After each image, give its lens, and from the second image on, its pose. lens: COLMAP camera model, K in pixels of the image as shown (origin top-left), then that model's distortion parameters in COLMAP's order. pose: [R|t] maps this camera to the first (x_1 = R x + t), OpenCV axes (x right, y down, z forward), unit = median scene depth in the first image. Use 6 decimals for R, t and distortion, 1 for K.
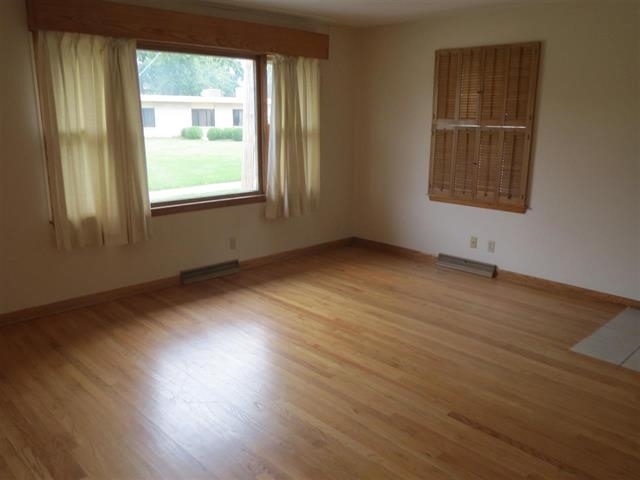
lens RADIAL K [[544.8, 0, 313.6], [0, 544.8, 238.1], [0, 0, 1]] dist [0.000711, -0.001350]
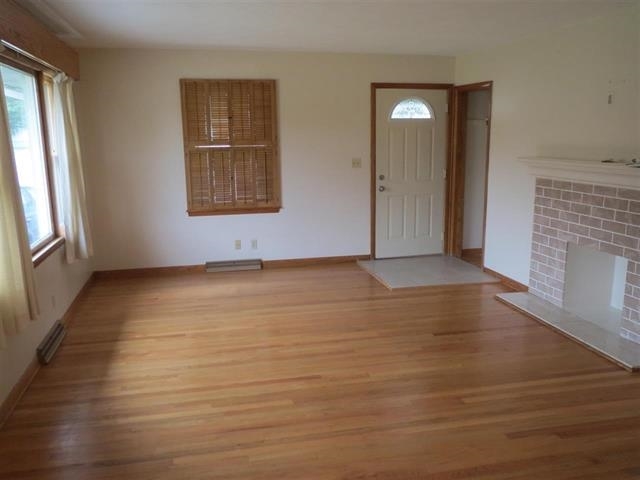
lens RADIAL K [[544.8, 0, 313.6], [0, 544.8, 238.1], [0, 0, 1]] dist [0.000711, -0.001350]
pose [[0.523050, -0.179612, 0.833162, -0.631808], [0.207909, 0.974900, 0.079644, -0.069472], [-0.826555, 0.131564, 0.547264, 0.238057]]
